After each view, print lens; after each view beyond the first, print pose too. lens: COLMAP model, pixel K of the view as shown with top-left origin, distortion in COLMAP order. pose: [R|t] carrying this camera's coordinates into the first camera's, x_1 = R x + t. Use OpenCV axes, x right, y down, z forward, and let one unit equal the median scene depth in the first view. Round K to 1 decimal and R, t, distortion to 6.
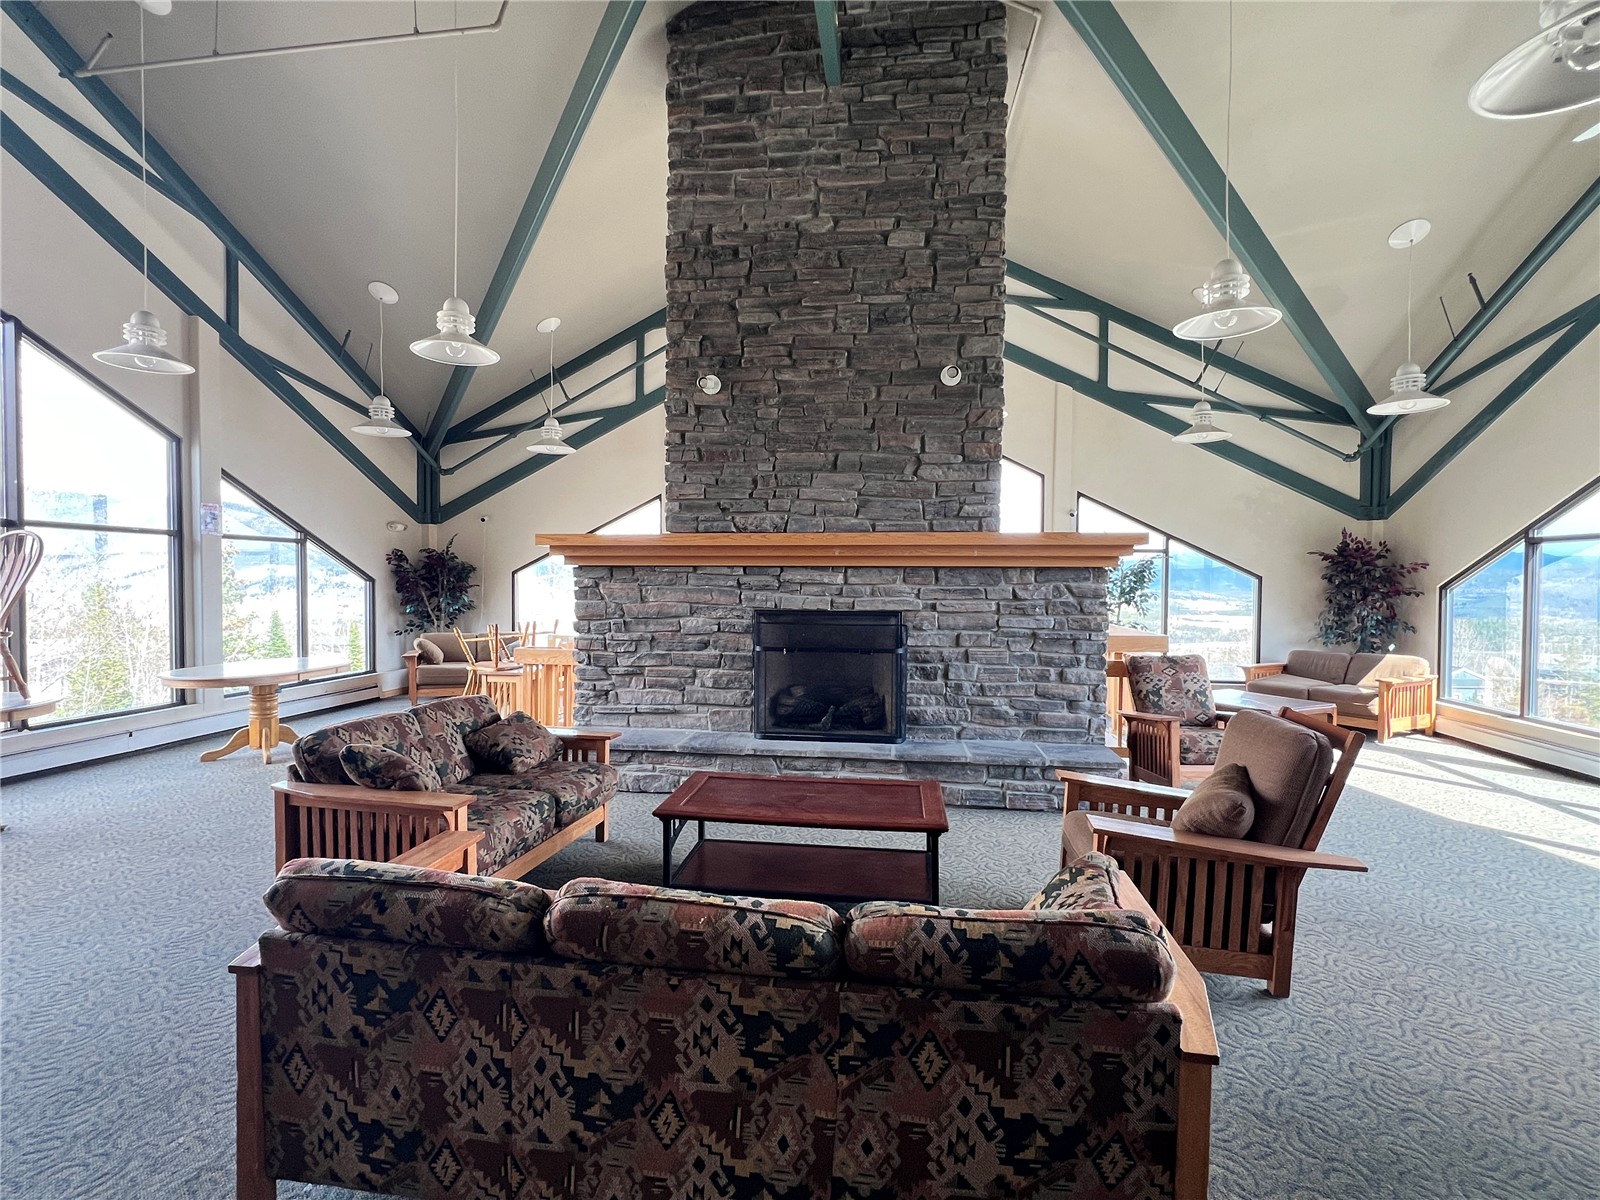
lens RADIAL K [[763.2, 0, 797.6], [0, 763.2, 598.0], [0, 0, 1]] dist [-0.000655, -0.000114]
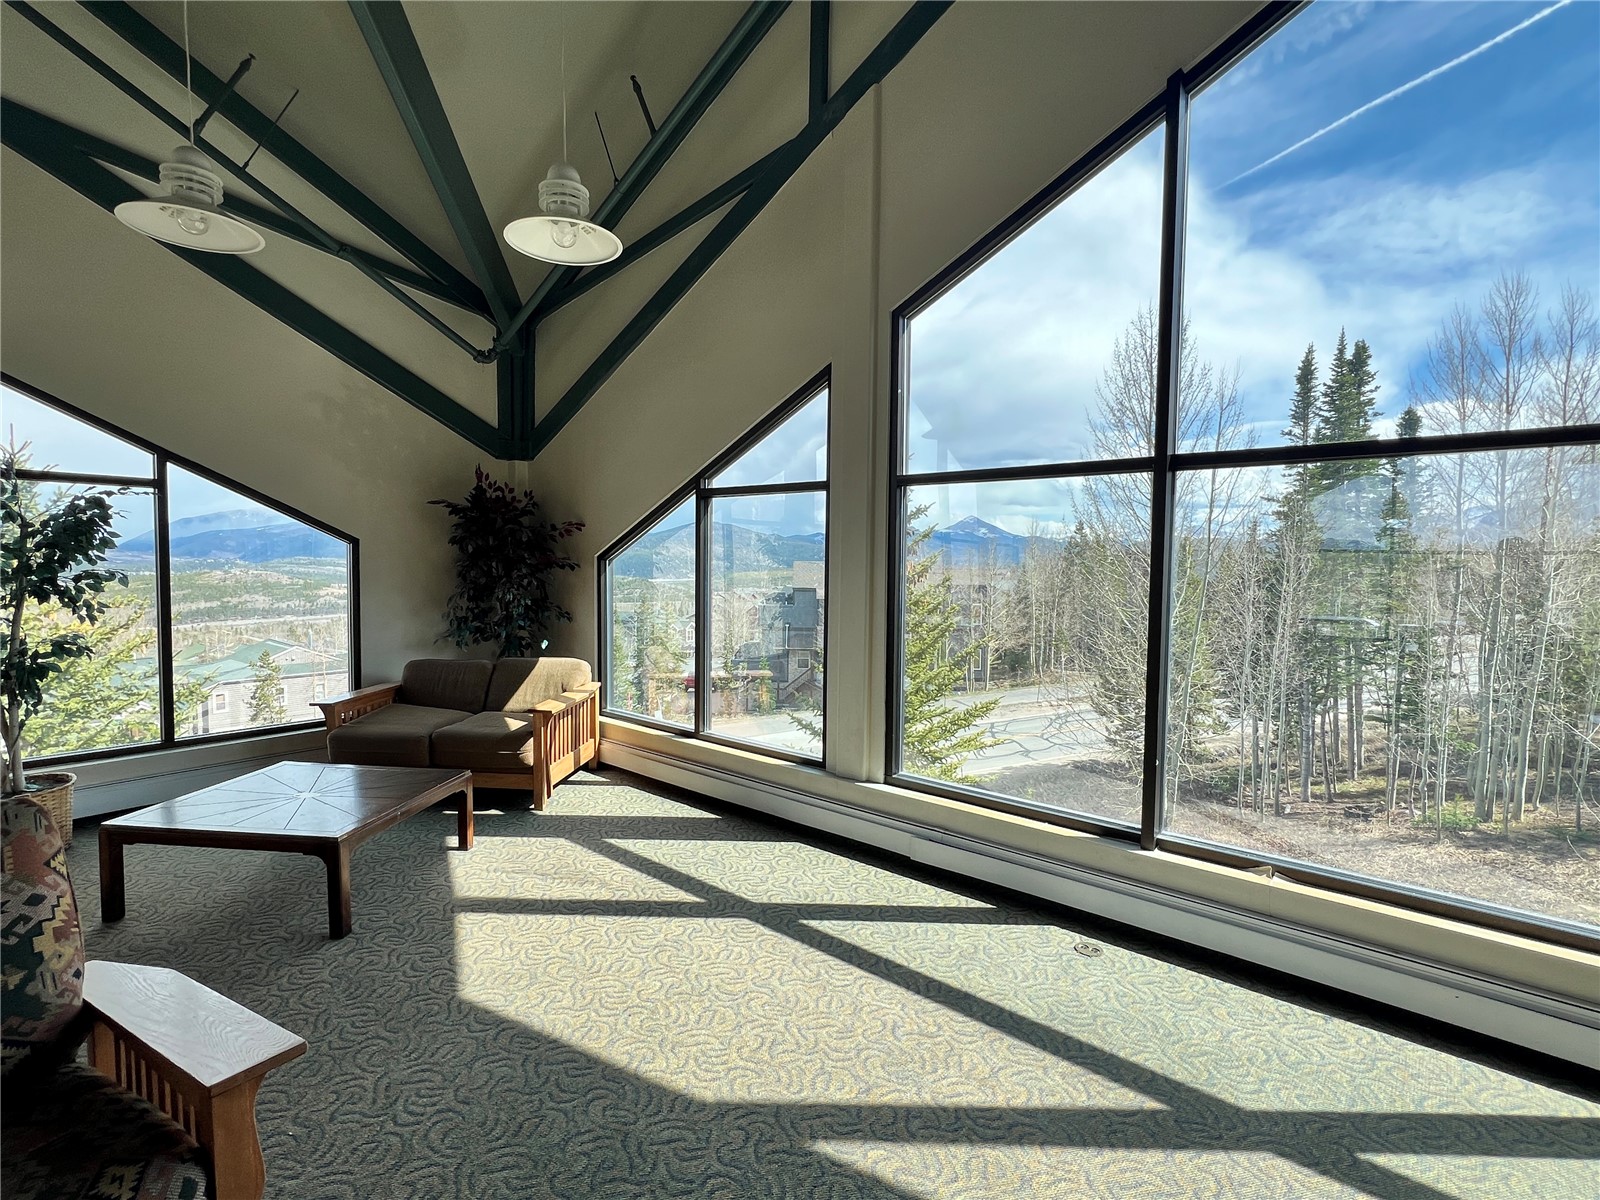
lens RADIAL K [[763.2, 0, 799.7], [0, 763.2, 599.2], [0, 0, 1]] dist [-0.000655, -0.000114]
pose [[0.536089, -0.051159, 0.842610, 0.323554], [0.009107, 0.998454, 0.054827, -0.011671], [-0.844113, -0.021719, 0.535726, 0.437026]]
